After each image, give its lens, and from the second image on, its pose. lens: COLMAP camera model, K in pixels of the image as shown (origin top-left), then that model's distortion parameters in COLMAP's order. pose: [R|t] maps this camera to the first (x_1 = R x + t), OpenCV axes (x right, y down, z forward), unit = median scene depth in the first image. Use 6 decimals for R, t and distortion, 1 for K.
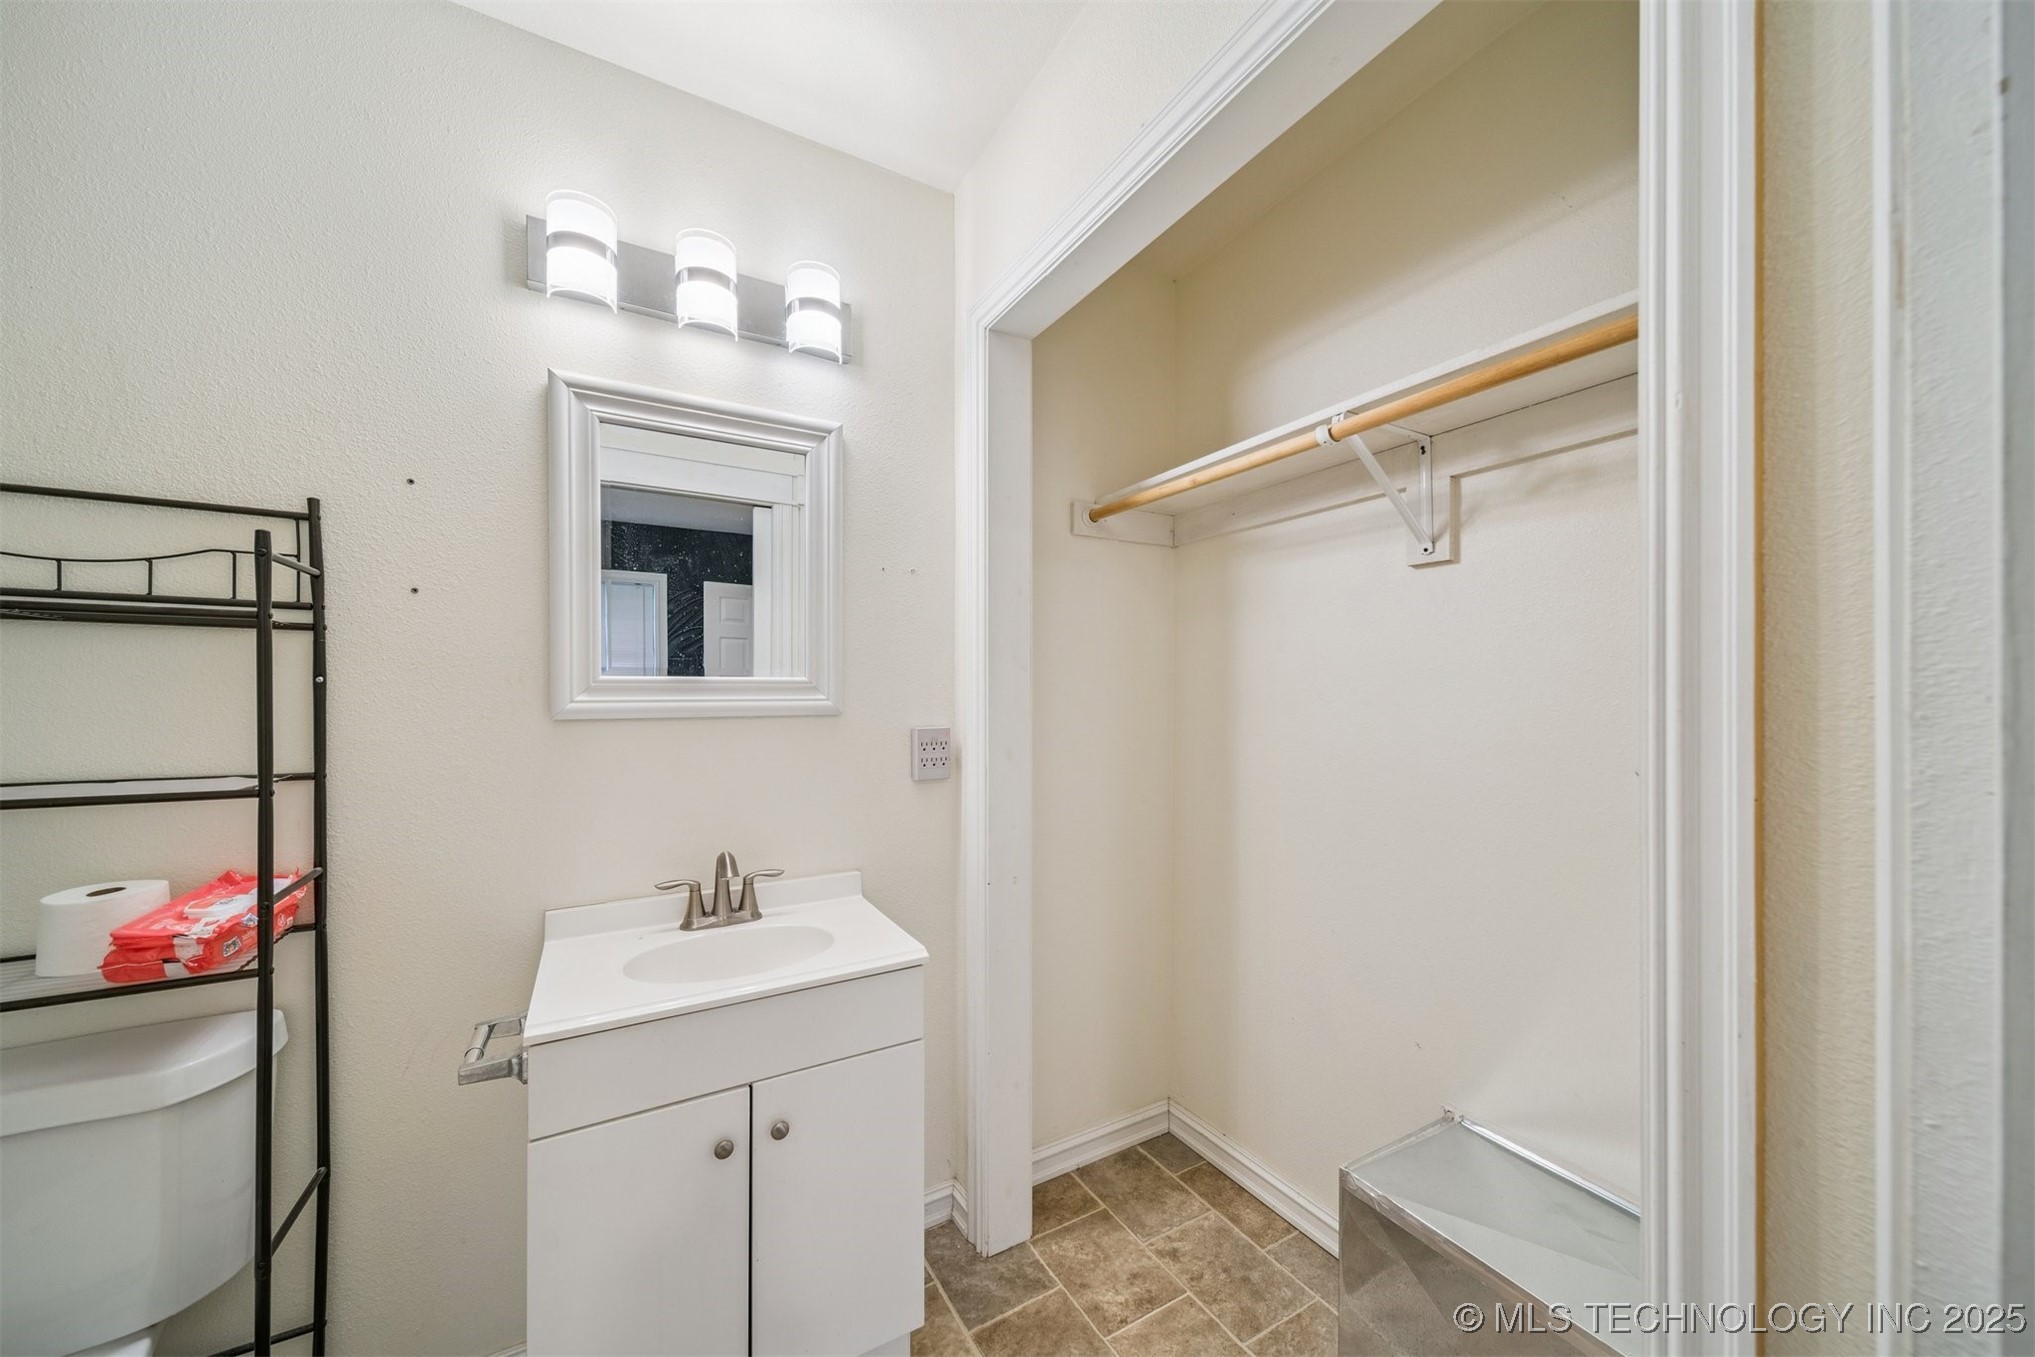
lens RADIAL K [[731.0, 0, 1021.1], [0, 731.0, 685.3], [0, 0, 1]] dist [0.001130, -0.004896]
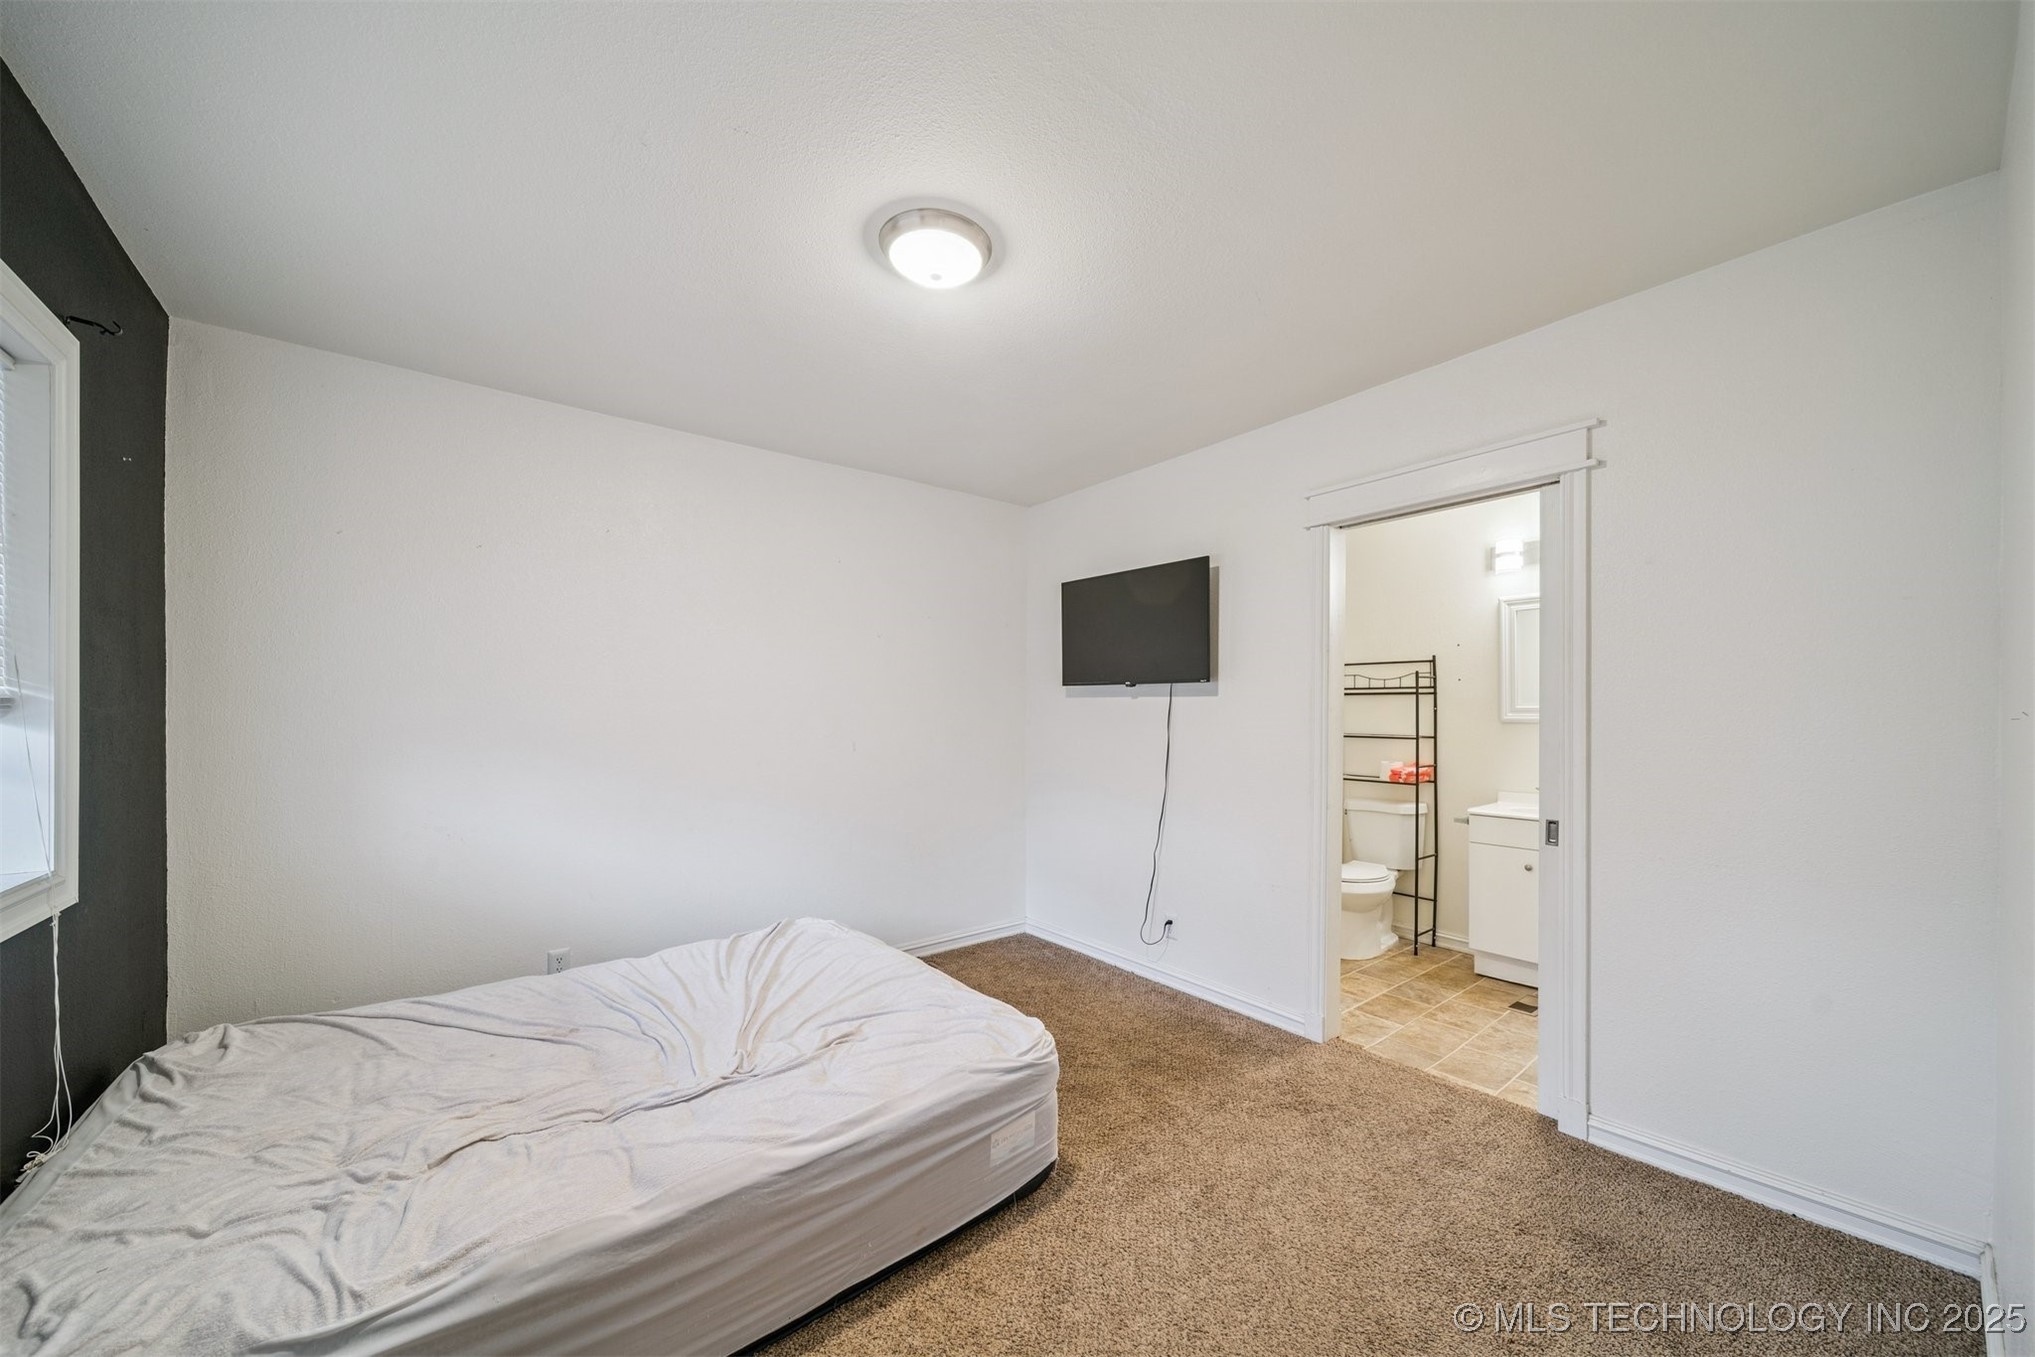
lens RADIAL K [[747.3, 0, 1034.9], [0, 747.3, 704.6], [0, 0, 1]] dist [0.002764, -0.002601]
pose [[0.148914, -0.009082, -0.988808, 1.827855], [0.001234, 0.999959, -0.008998, 0.001702], [0.988849, 0.000119, 0.148919, -1.128670]]
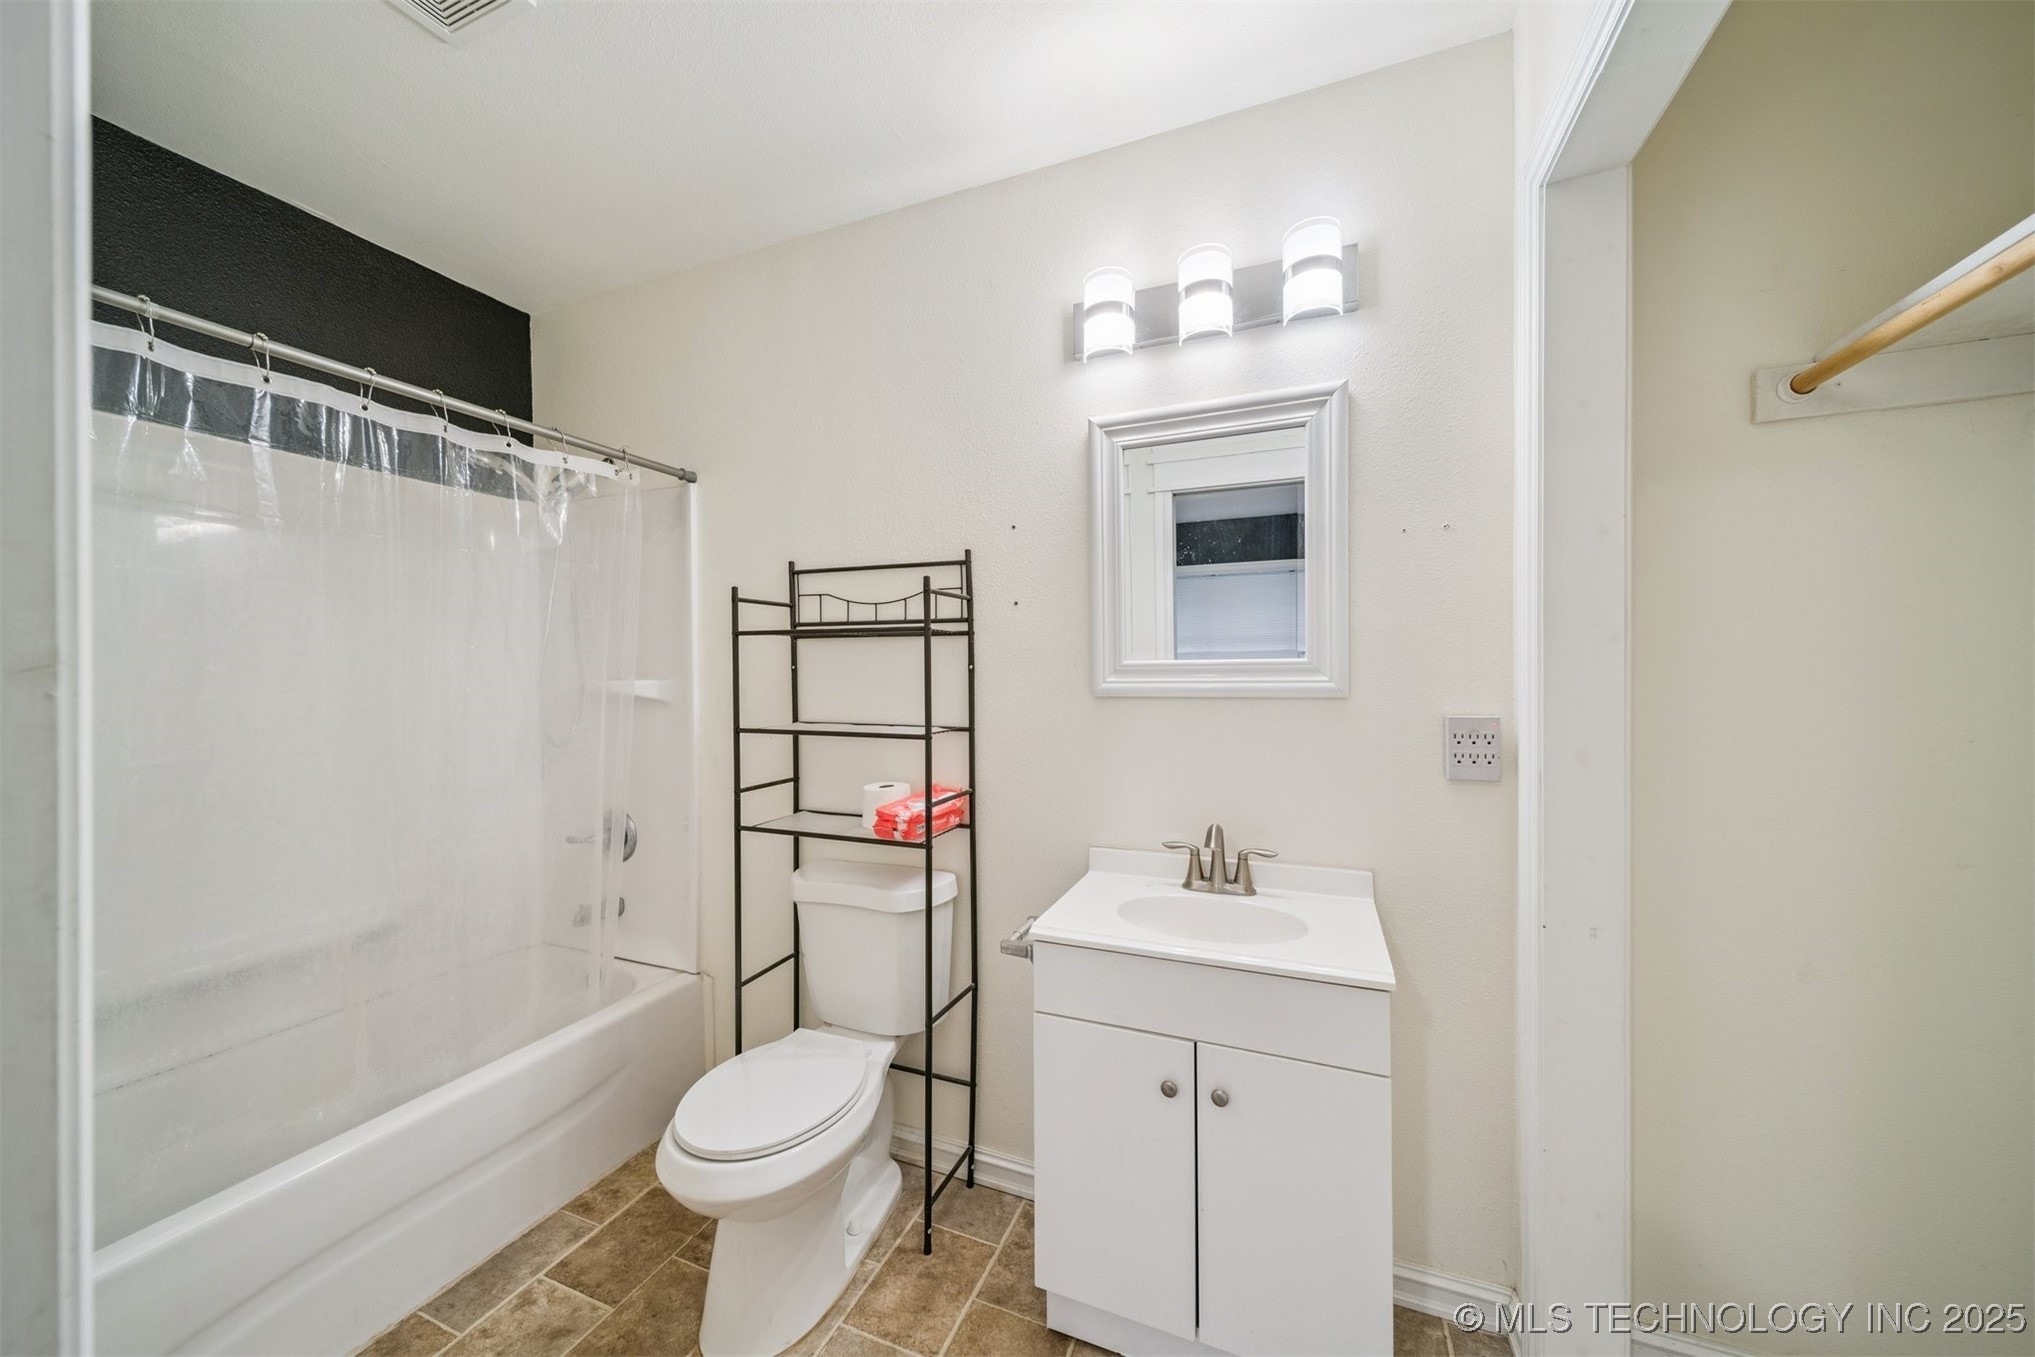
lens RADIAL K [[717.5, 0, 1015.0], [0, 717.5, 678.7], [0, 0, 1]] dist [0.000971, -0.002465]
pose [[0.593551, -0.000469, -0.804796, 0.262154], [0.011358, 0.999905, 0.007794, 0.005001], [0.804716, -0.013767, 0.593500, 0.146611]]
